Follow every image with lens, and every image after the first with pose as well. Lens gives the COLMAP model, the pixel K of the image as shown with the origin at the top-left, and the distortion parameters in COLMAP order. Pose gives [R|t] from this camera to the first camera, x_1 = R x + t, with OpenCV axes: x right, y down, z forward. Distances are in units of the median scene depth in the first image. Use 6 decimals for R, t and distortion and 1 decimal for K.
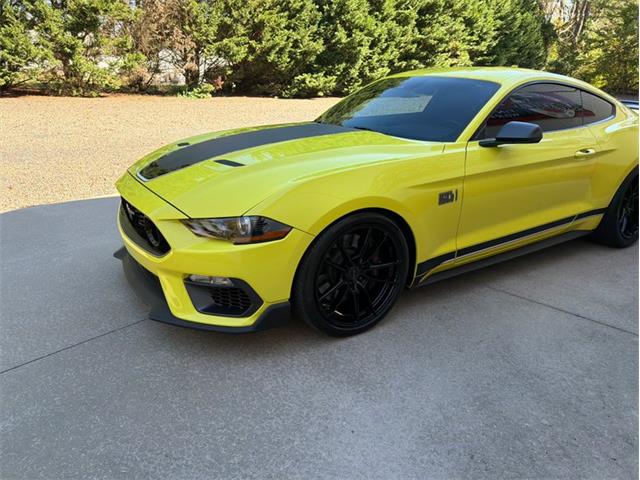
lens RADIAL K [[458.6, 0, 317.5], [0, 458.6, 244.8], [0, 0, 1]] dist [0.006176, -0.011178]
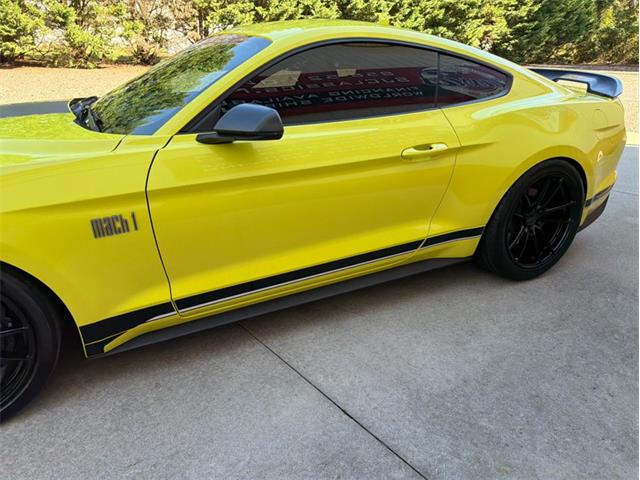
lens RADIAL K [[461.4, 0, 326.2], [0, 461.4, 240.3], [0, 0, 1]] dist [0.006325, -0.011722]
pose [[0.996180, 0.029398, -0.082229, 0.080782], [-0.025704, 0.998628, 0.045623, -0.015617], [0.083458, -0.043335, 0.995569, 0.051100]]
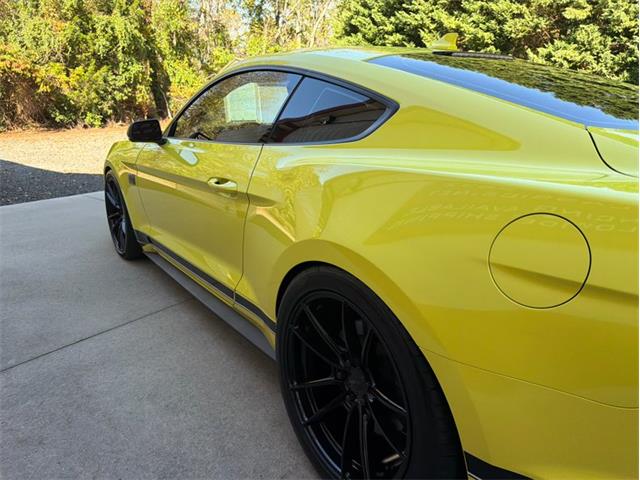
lens RADIAL K [[459.6, 0, 318.0], [0, 459.6, 241.7], [0, 0, 1]] dist [0.001229, -0.004577]
pose [[0.055909, 0.268849, -0.961558, 0.189208], [-0.340287, 0.910536, 0.234797, -0.050566], [0.938658, 0.314078, 0.142393, 0.170172]]
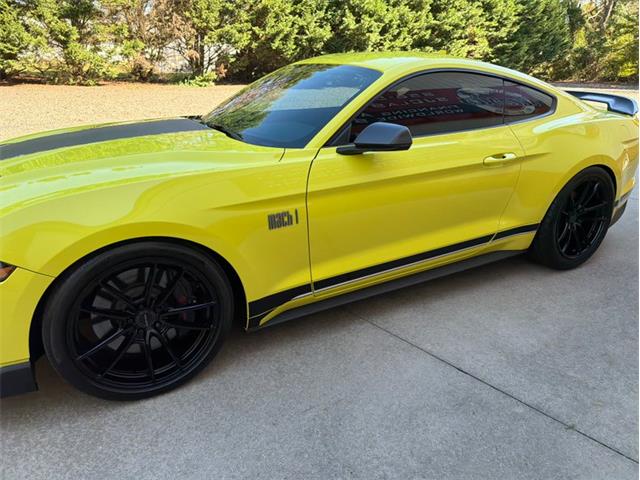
lens RADIAL K [[461.2, 0, 329.4], [0, 461.2, 237.9], [0, 0, 1]] dist [0.003682, -0.008520]
pose [[0.999270, 0.012408, -0.036127, 0.050848], [-0.012092, 0.999887, 0.008949, -0.010462], [0.036234, -0.008506, 0.999307, 0.028258]]
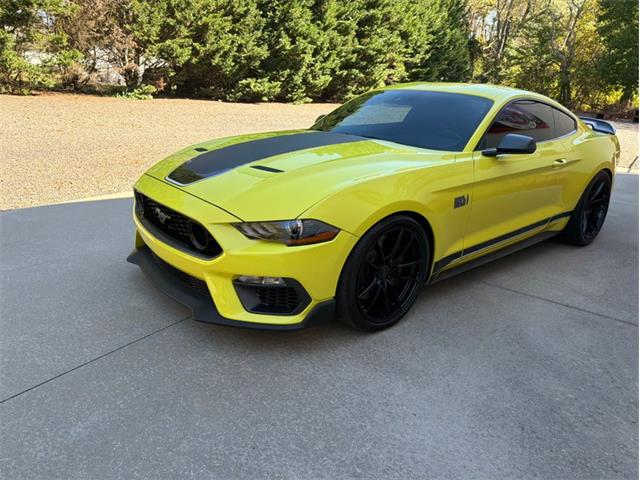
lens RADIAL K [[458.7, 0, 317.3], [0, 458.7, 241.9], [0, 0, 1]] dist [0.007823, -0.013376]
pose [[0.989829, -0.012337, 0.141727, -0.027931], [0.014610, 0.999781, -0.015010, 0.000665], [-0.141511, 0.016928, 0.989792, -0.005602]]
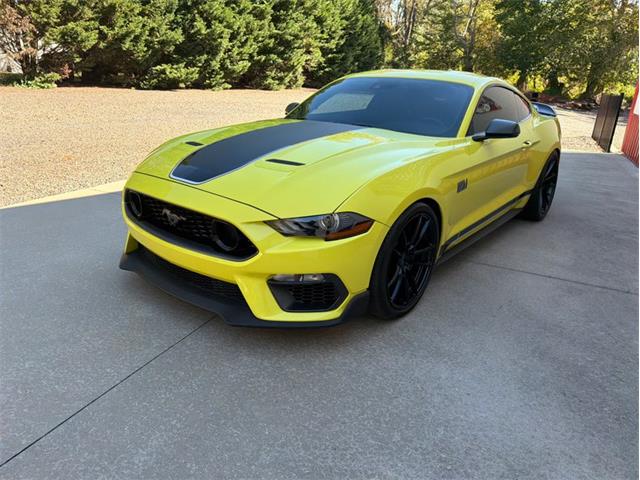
lens RADIAL K [[458.7, 0, 317.3], [0, 458.7, 241.9], [0, 0, 1]] dist [0.007823, -0.013376]
pose [[0.946797, -0.084456, 0.310553, -0.055171], [0.081779, 0.996415, 0.021655, -0.002373], [-0.311269, 0.004894, 0.950309, 0.002768]]
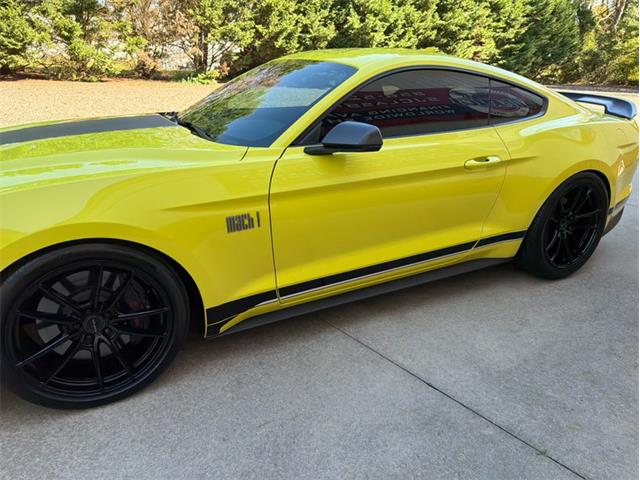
lens RADIAL K [[462.2, 0, 322.8], [0, 462.2, 238.4], [0, 0, 1]] dist [0.000670, -0.005667]
pose [[0.997734, 0.033313, -0.058459, 0.059228], [-0.032755, 0.999408, 0.010489, -0.011669], [0.058774, -0.008551, 0.998235, 0.034230]]
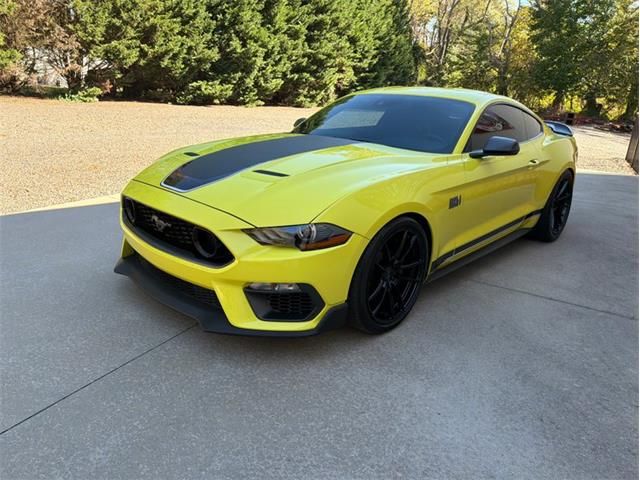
lens RADIAL K [[457.9, 0, 317.4], [0, 457.9, 236.2], [0, 0, 1]] dist [0.016133, -0.024019]
pose [[0.967785, -0.038198, 0.248863, -0.042854], [0.046882, 0.998478, -0.029061, -0.000263], [-0.247374, 0.039792, 0.968103, -0.001686]]
